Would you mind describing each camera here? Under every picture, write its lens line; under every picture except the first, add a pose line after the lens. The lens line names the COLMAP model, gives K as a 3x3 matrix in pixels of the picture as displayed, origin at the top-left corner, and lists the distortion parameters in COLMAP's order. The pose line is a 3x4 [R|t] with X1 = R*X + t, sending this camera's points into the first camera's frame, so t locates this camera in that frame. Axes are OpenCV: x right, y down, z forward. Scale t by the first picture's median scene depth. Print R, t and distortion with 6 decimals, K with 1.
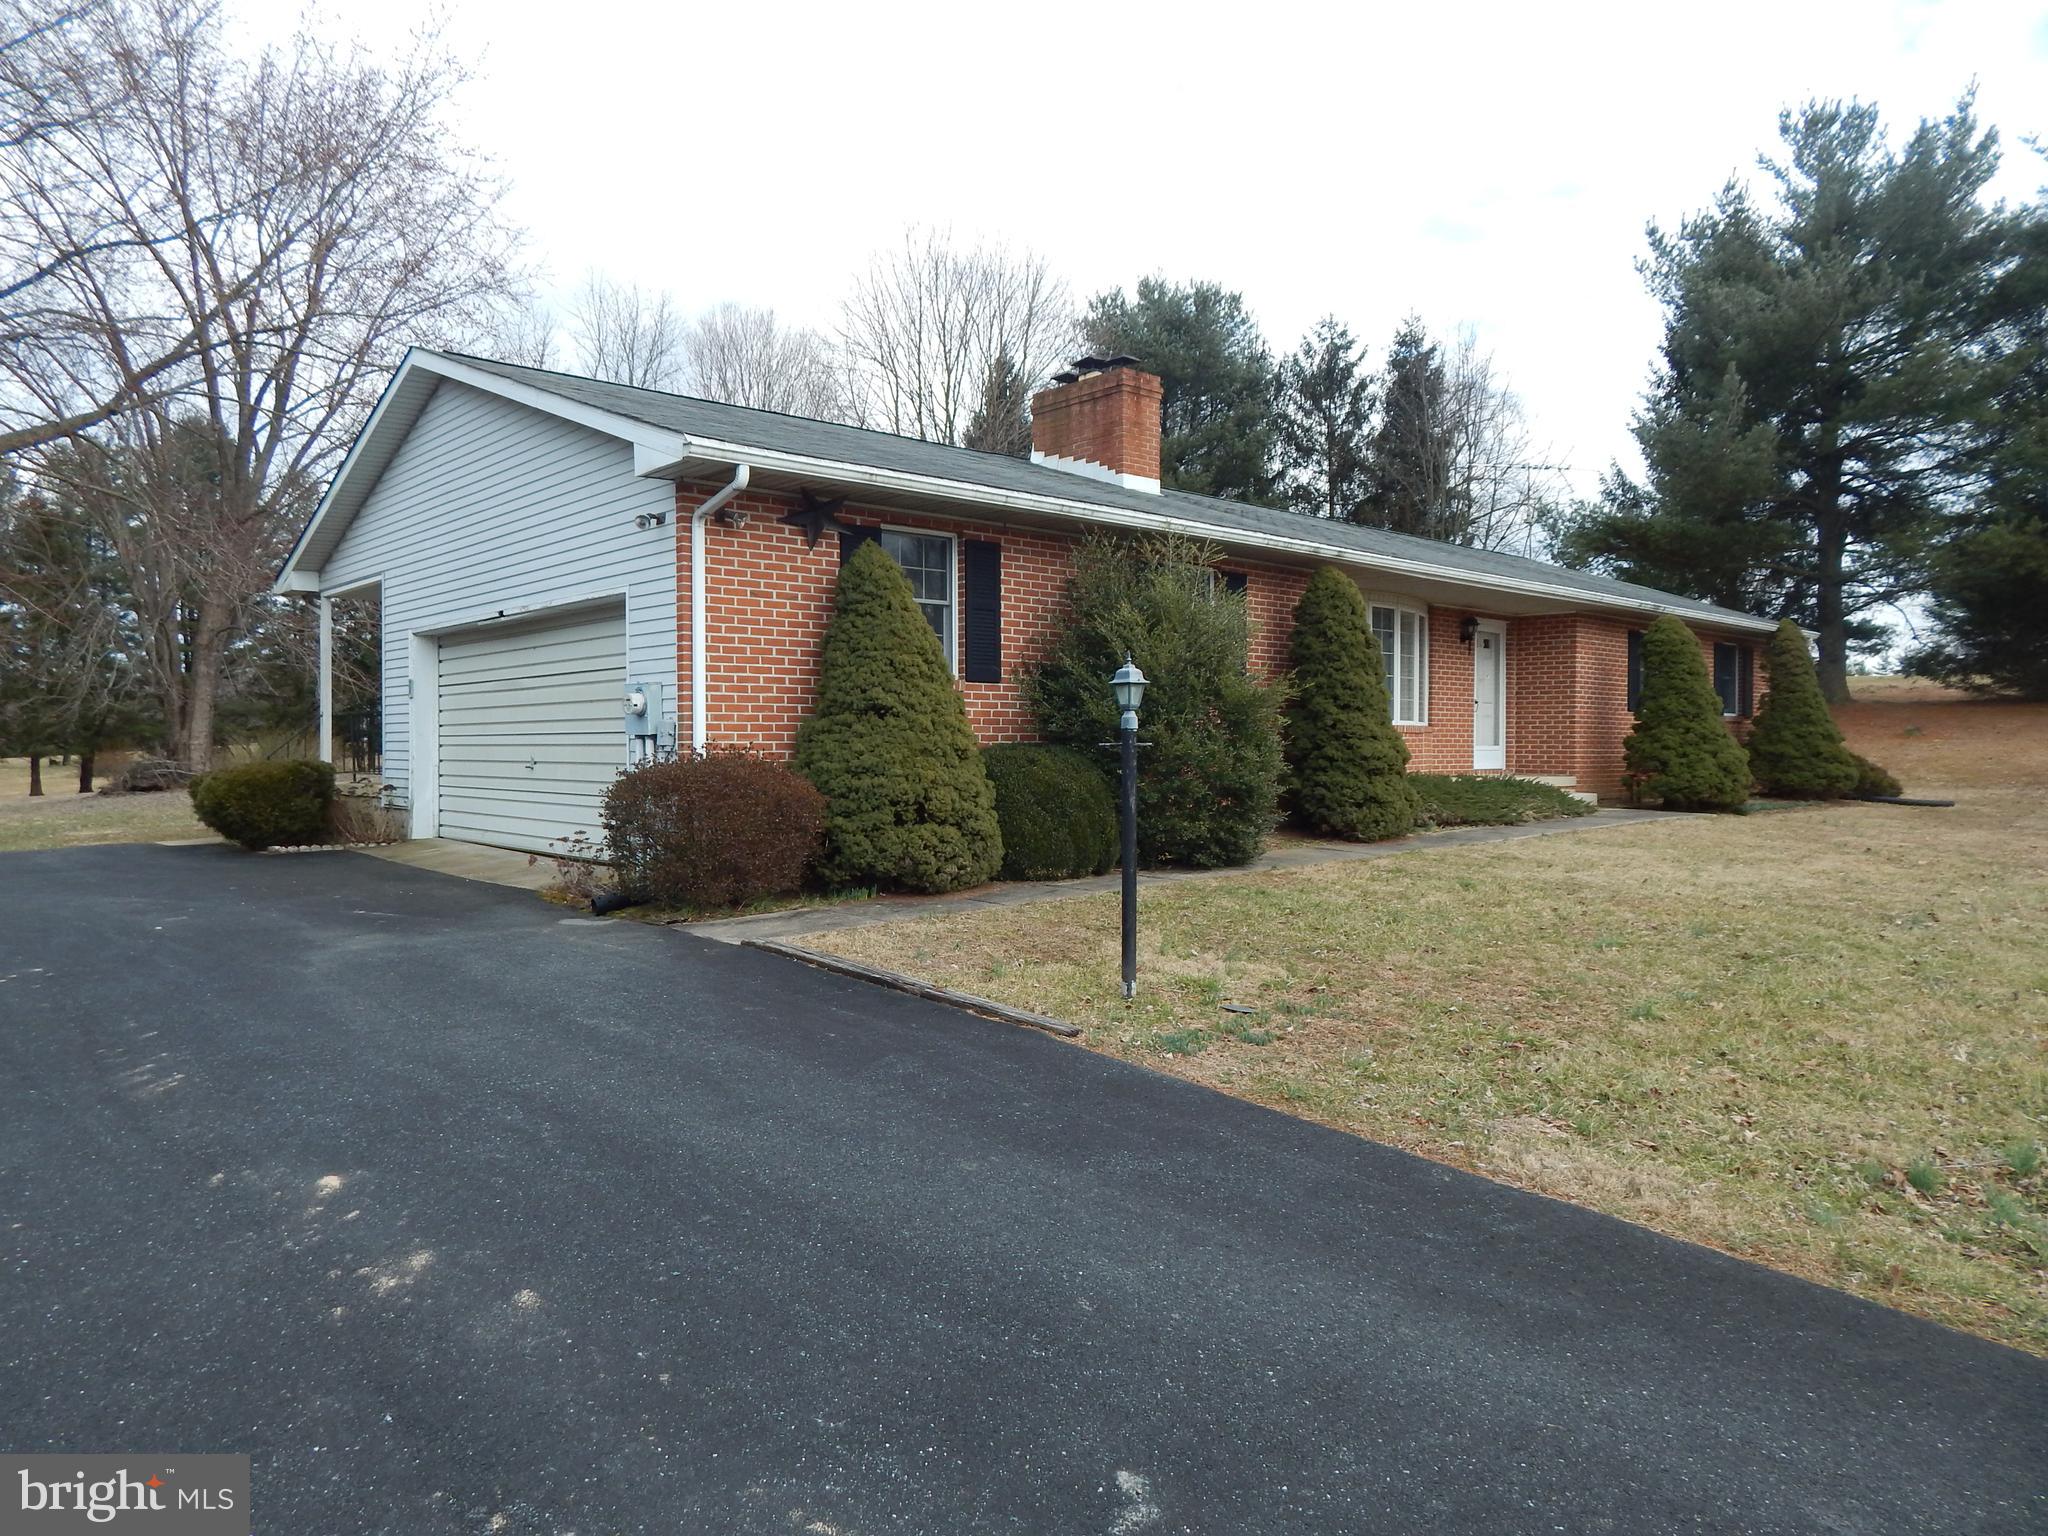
lens RADIAL K [[1320.7, 0, 1017.8], [0, 1320.7, 751.5], [0, 0, 1]] dist [-0.016635, 0.000928]
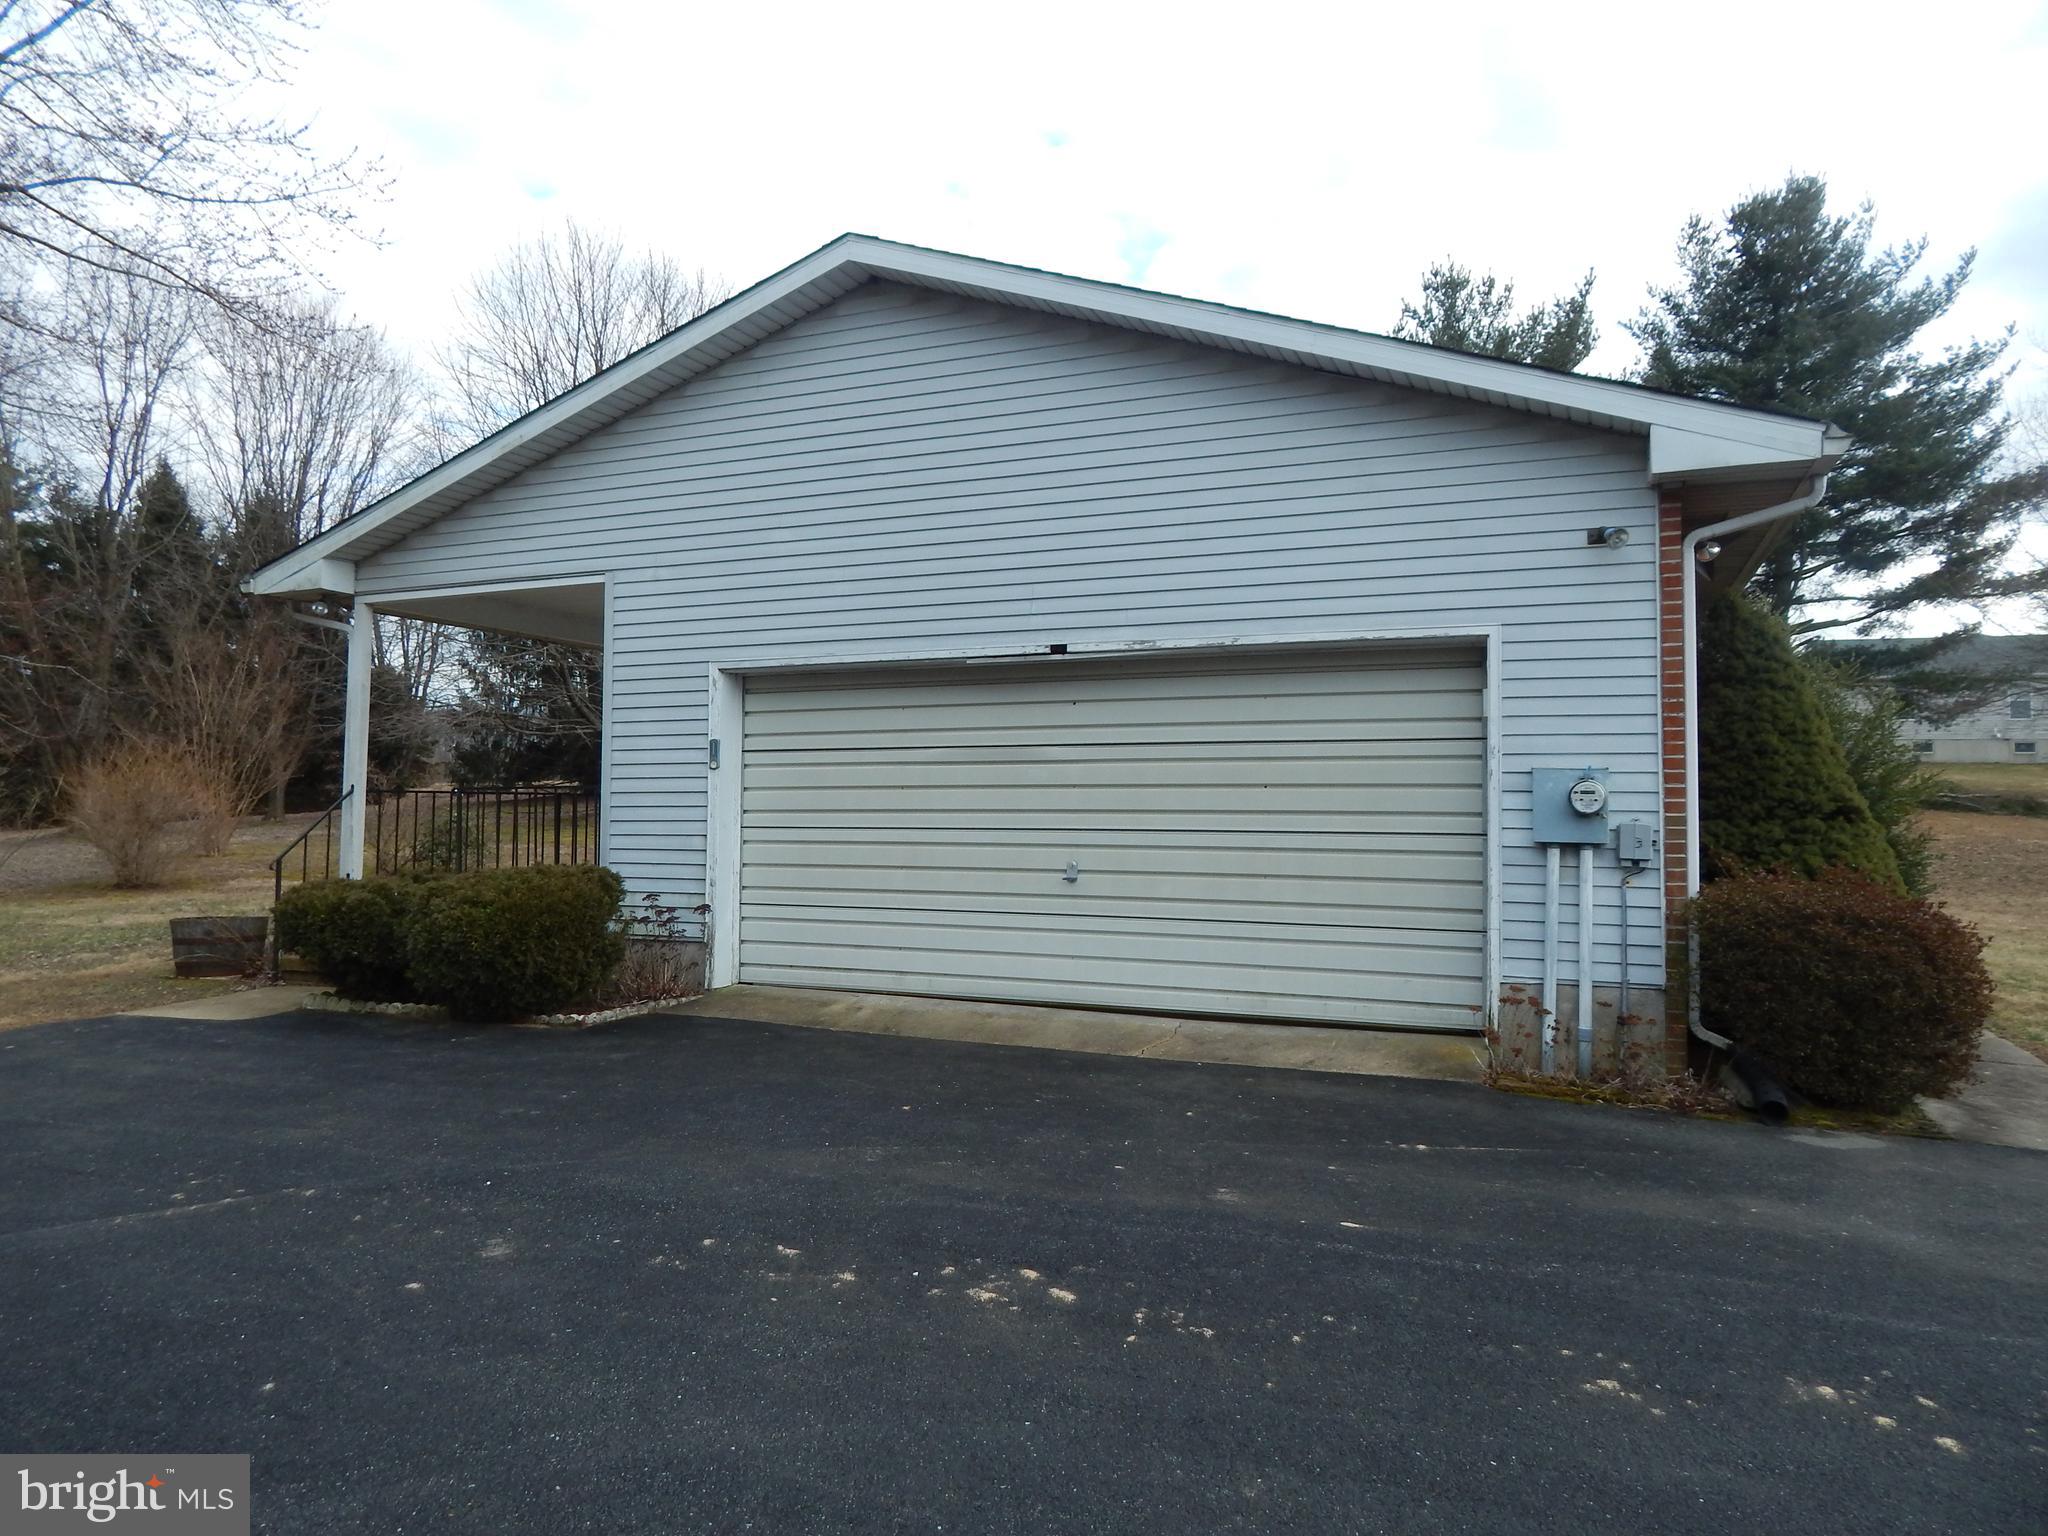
lens RADIAL K [[1320.7, 0, 1017.8], [0, 1320.7, 751.5], [0, 0, 1]] dist [-0.016635, 0.000928]
pose [[0.900394, 0.023265, 0.434454, -0.396566], [-0.000881, 0.998665, -0.051652, -0.010277], [-0.435075, 0.046125, 0.899212, 0.229161]]
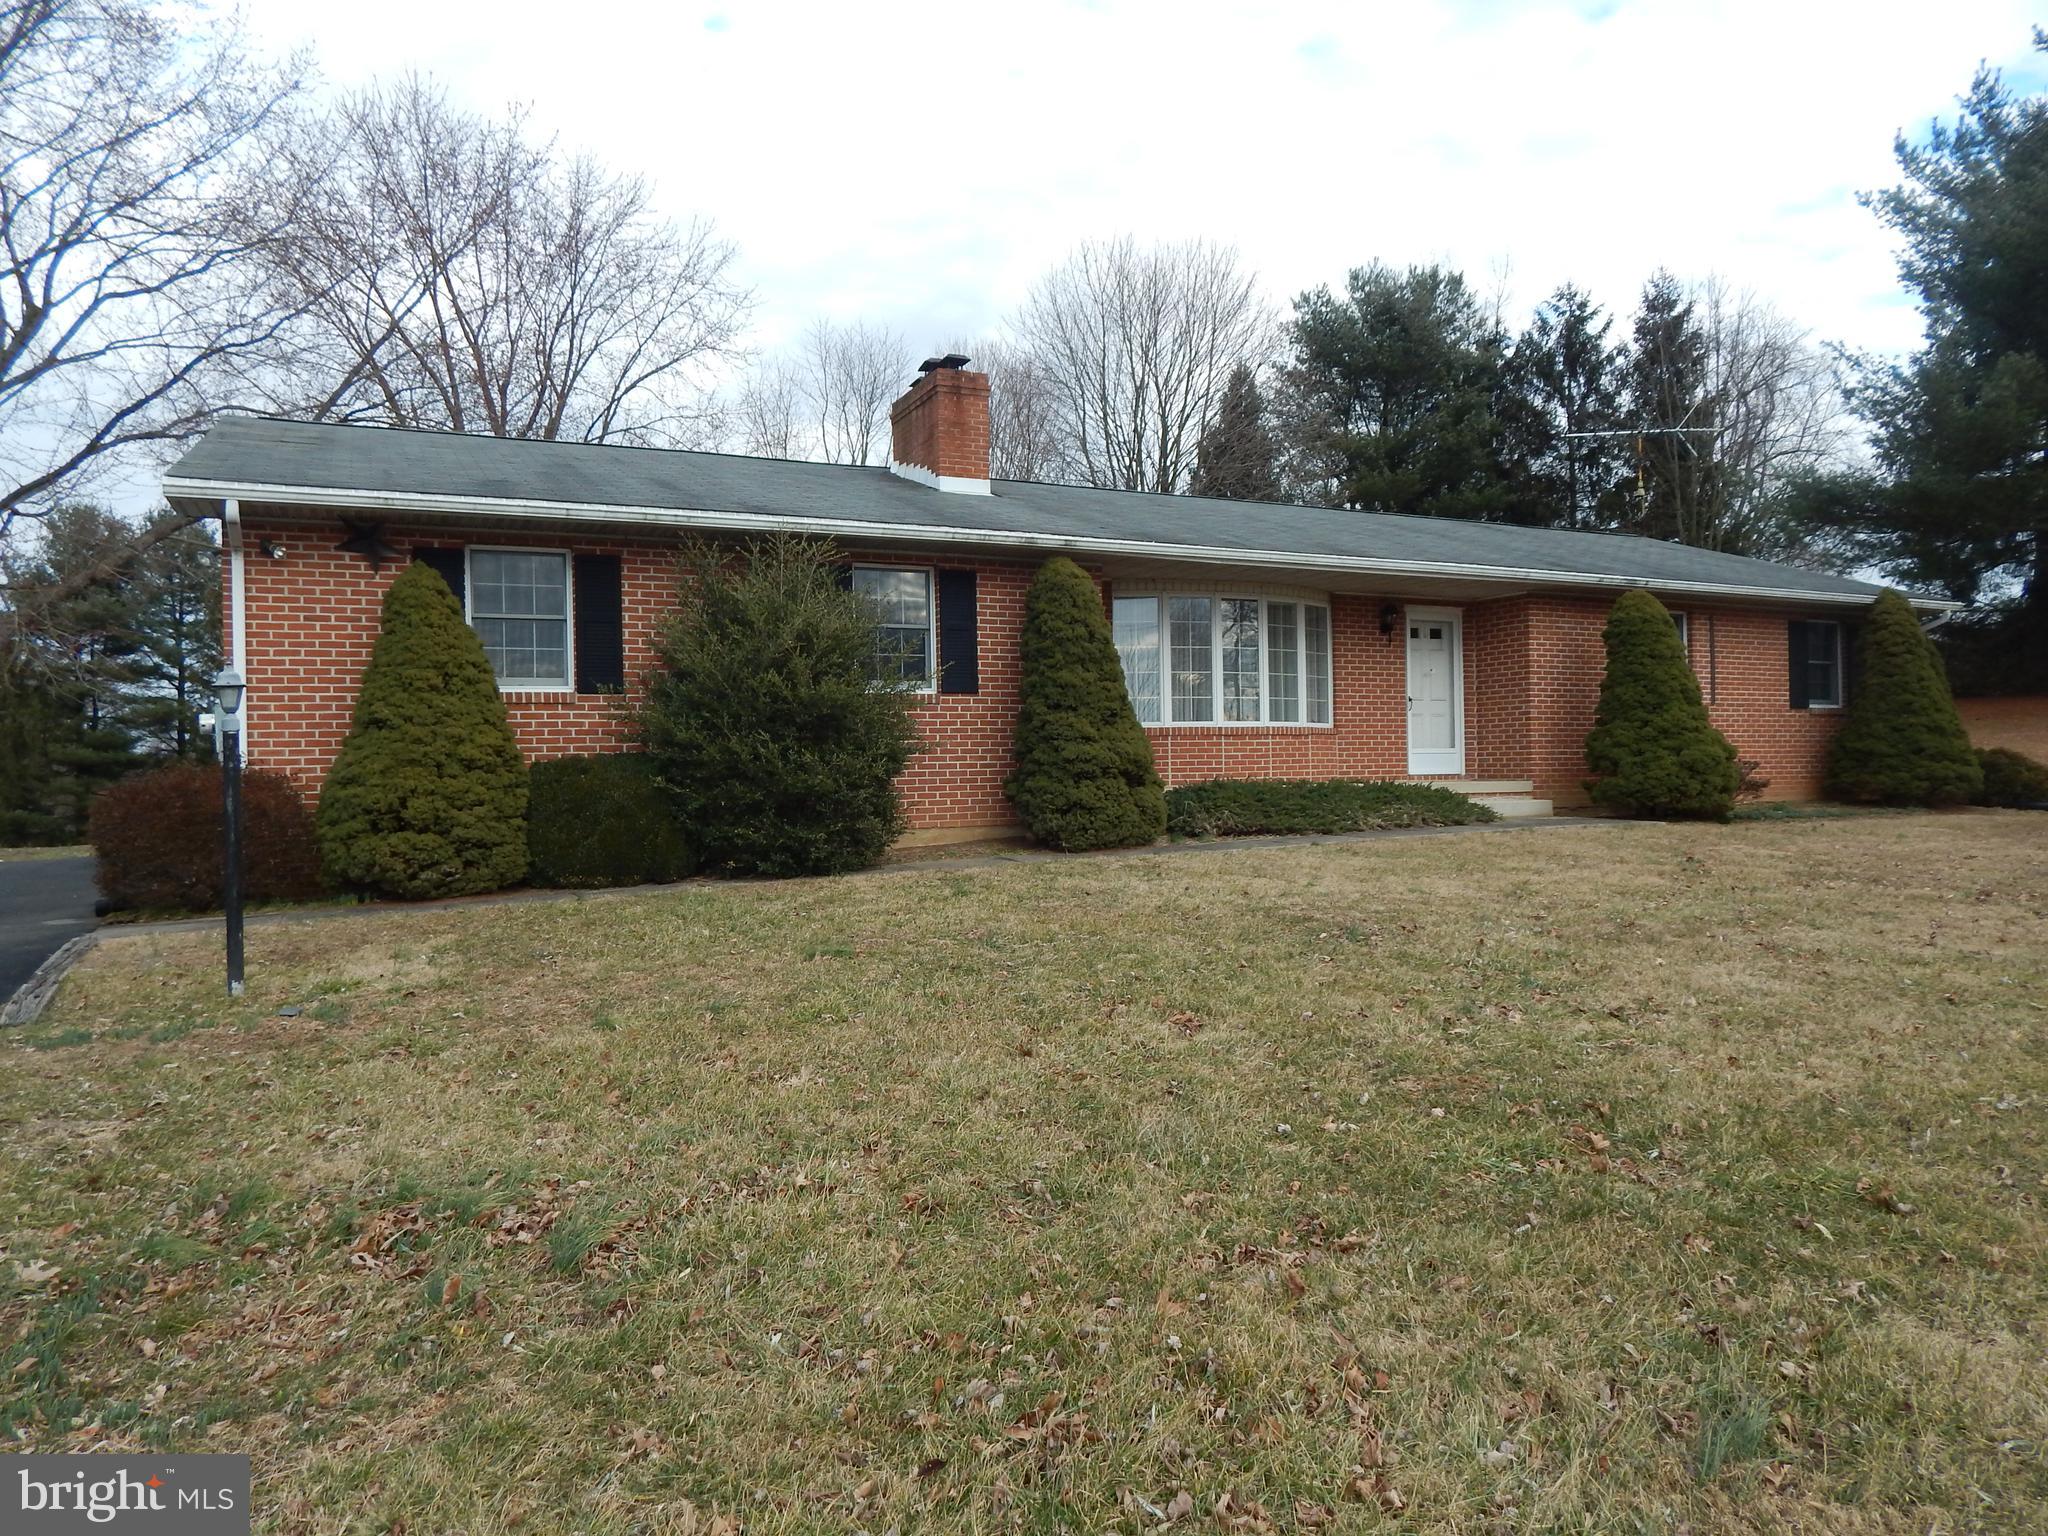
lens RADIAL K [[1323.3, 0, 1024.0], [0, 1323.3, 768.0], [0, 0, 1]] dist [-0.025943, -0.002622]
pose [[0.962118, -0.022018, -0.271744, 0.353780], [0.020044, 0.999749, -0.010038, 0.013176], [0.271897, 0.004211, 0.962317, 0.074020]]
